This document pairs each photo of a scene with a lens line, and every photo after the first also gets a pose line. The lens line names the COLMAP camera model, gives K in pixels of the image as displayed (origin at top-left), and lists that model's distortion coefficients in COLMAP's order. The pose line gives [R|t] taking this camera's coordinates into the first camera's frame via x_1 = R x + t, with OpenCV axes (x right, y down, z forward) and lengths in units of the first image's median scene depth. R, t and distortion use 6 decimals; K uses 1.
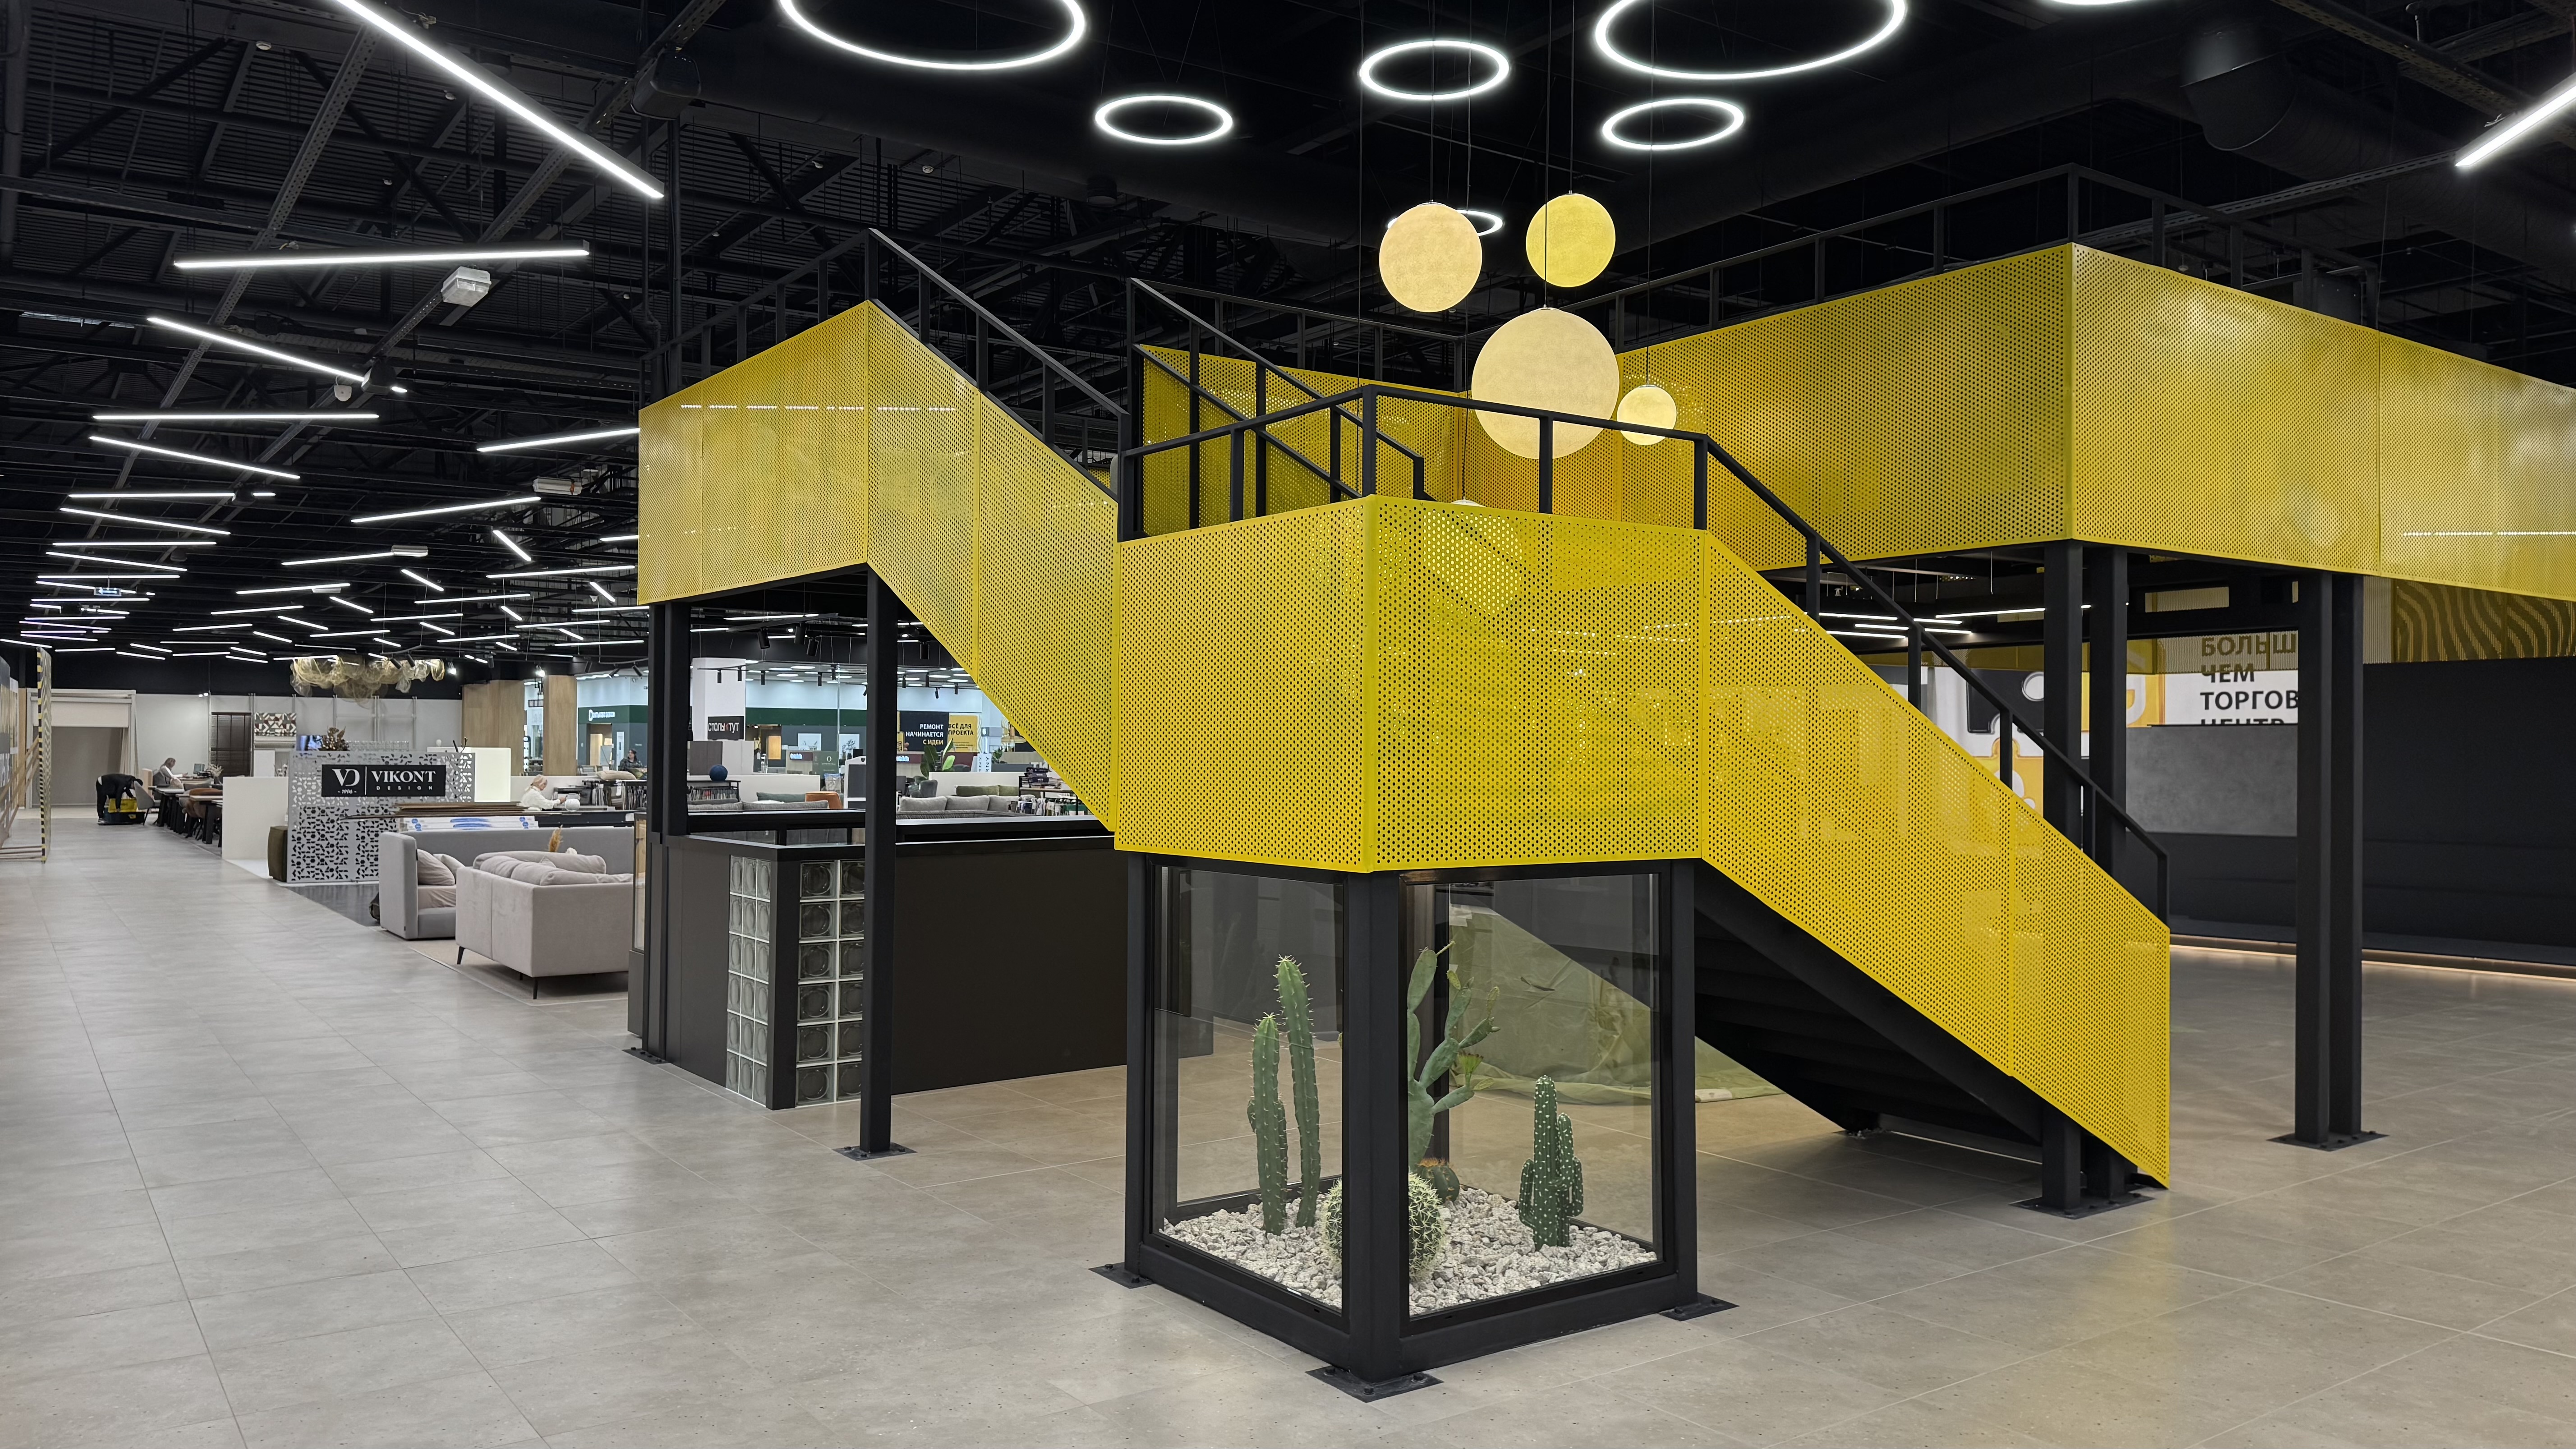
lens RADIAL K [[1824.4, 0, 1274.7], [0, 1824.4, 737.0], [0, 0, 1]] dist [-0.004613, 0.042136]
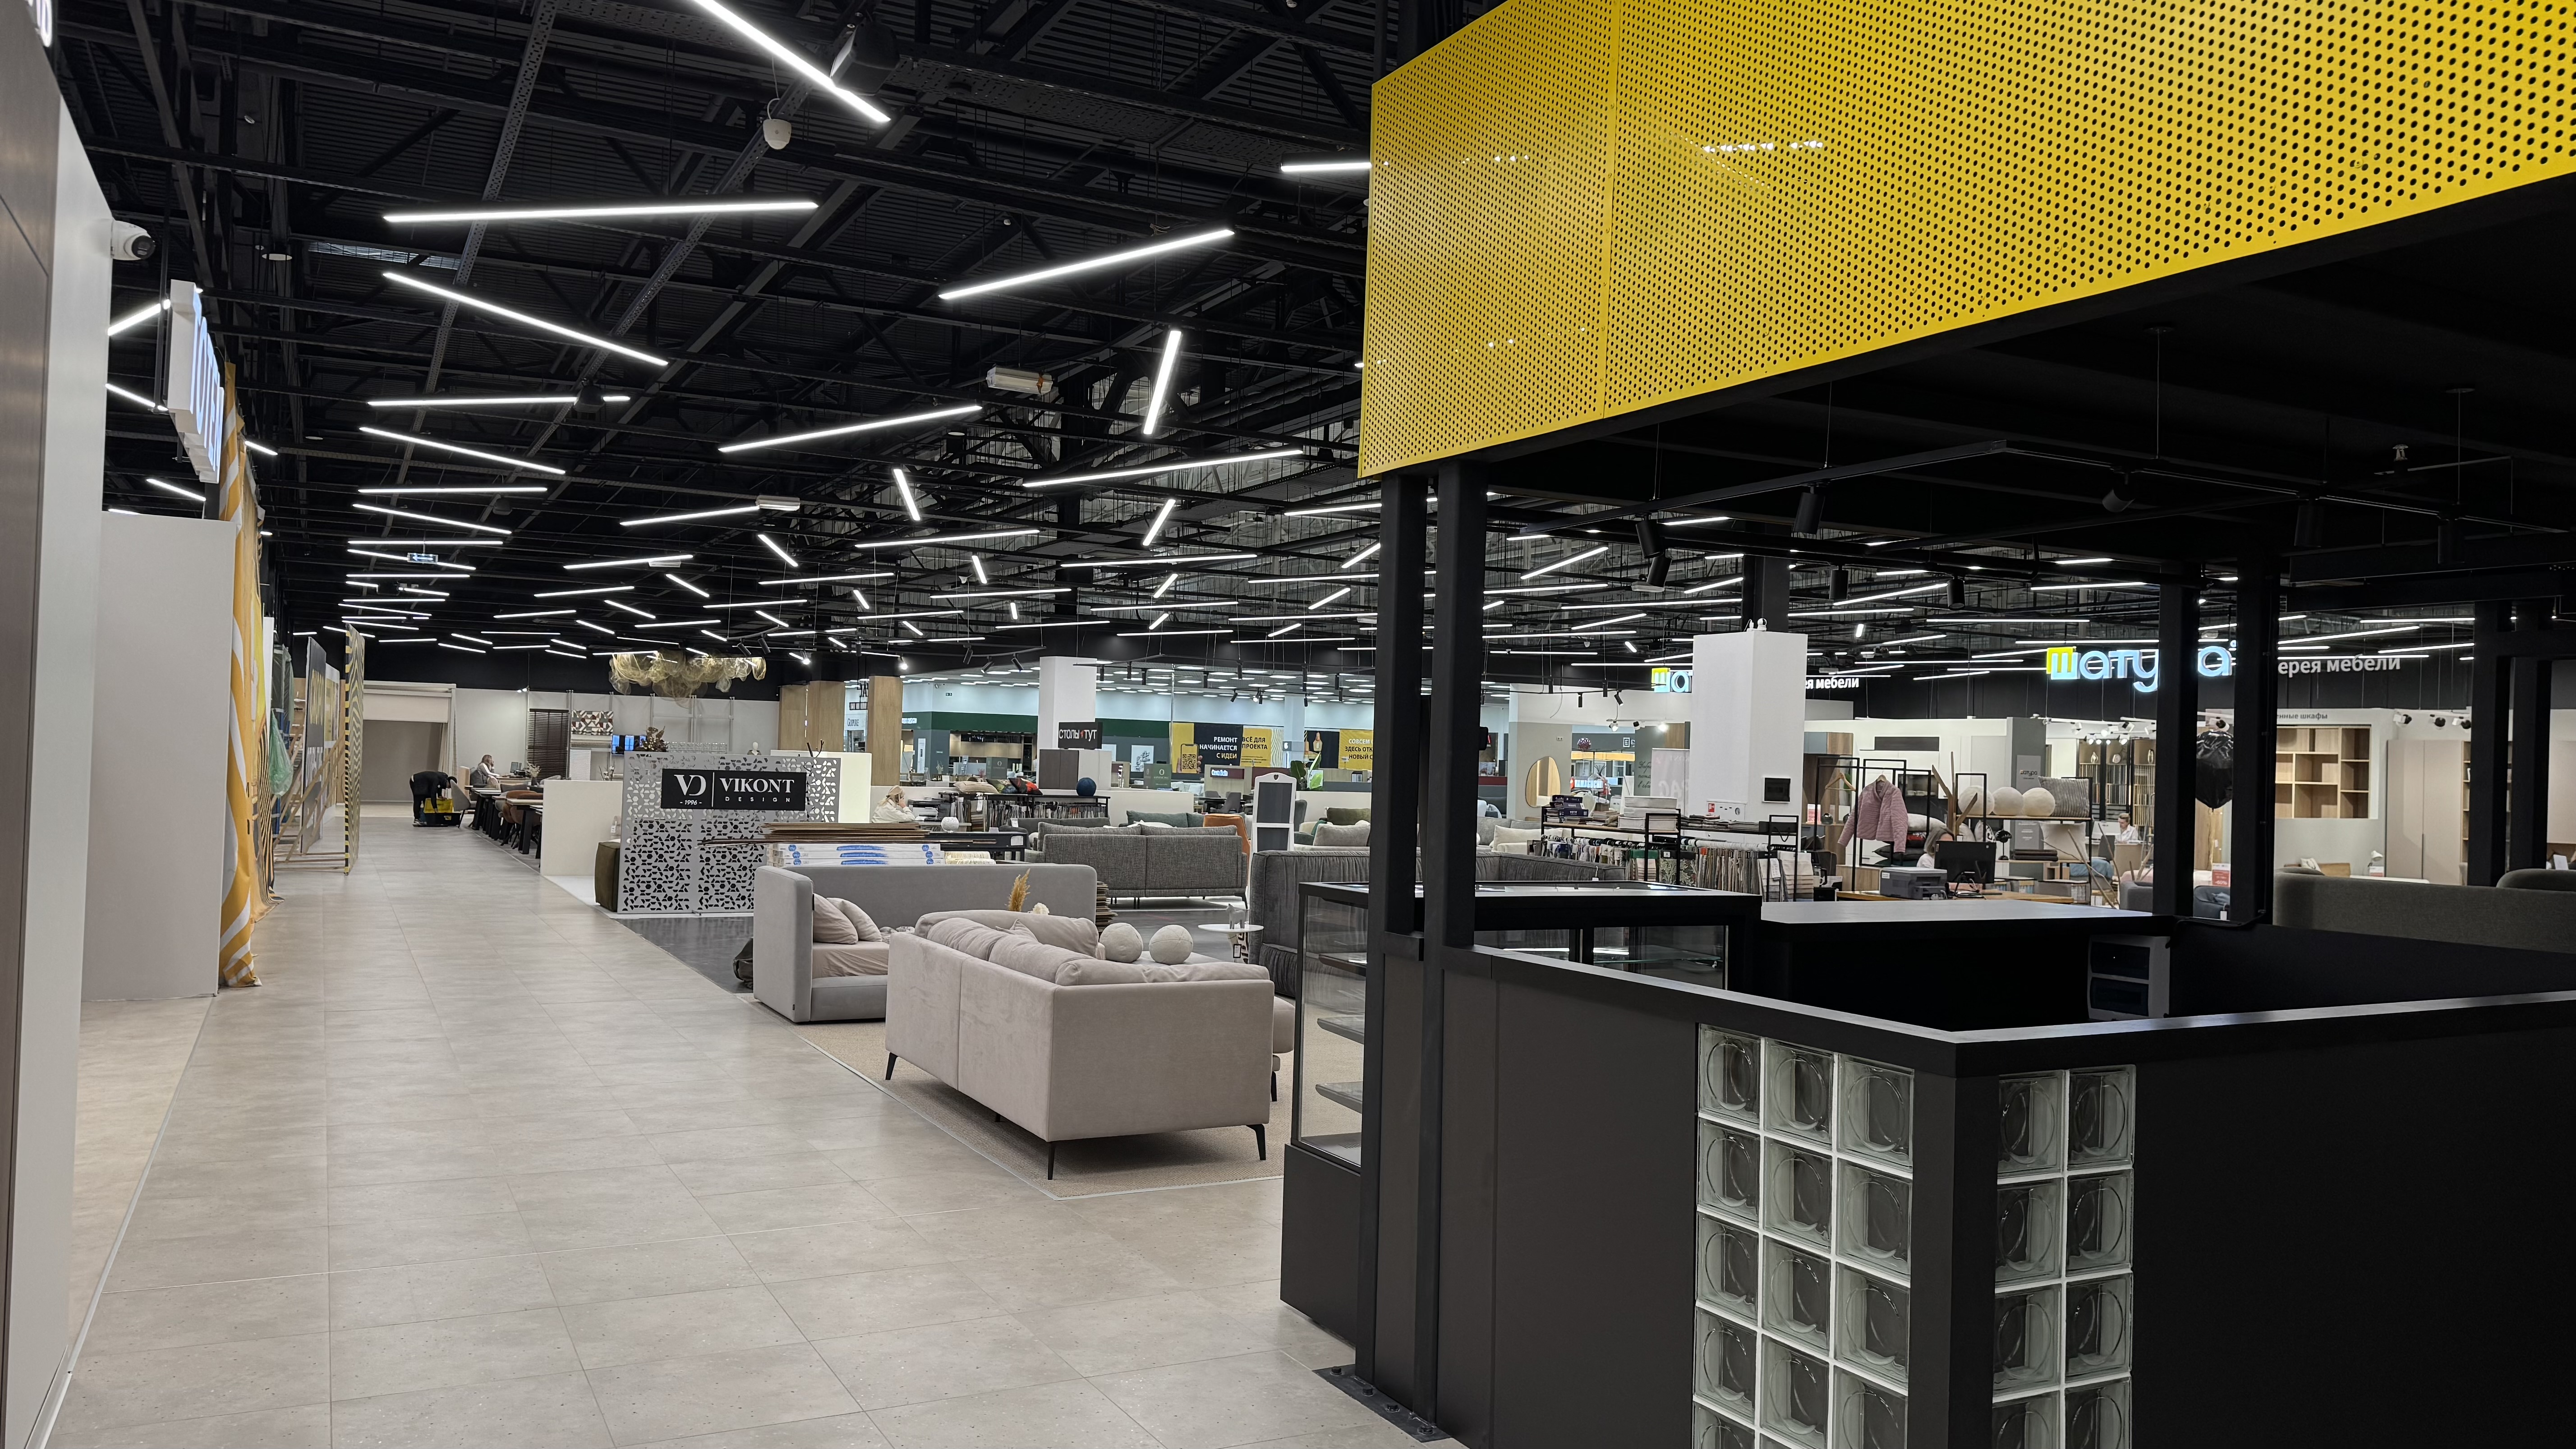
lens RADIAL K [[1793.1, 0, 1289.3], [0, 1793.1, 730.2], [0, 0, 1]] dist [0.123430, -0.166136]
pose [[0.991435, 0.019919, -0.129077, -0.100094], [-0.021706, 0.999687, -0.012454, 0.001370], [0.128788, 0.015149, 0.991556, 0.166547]]
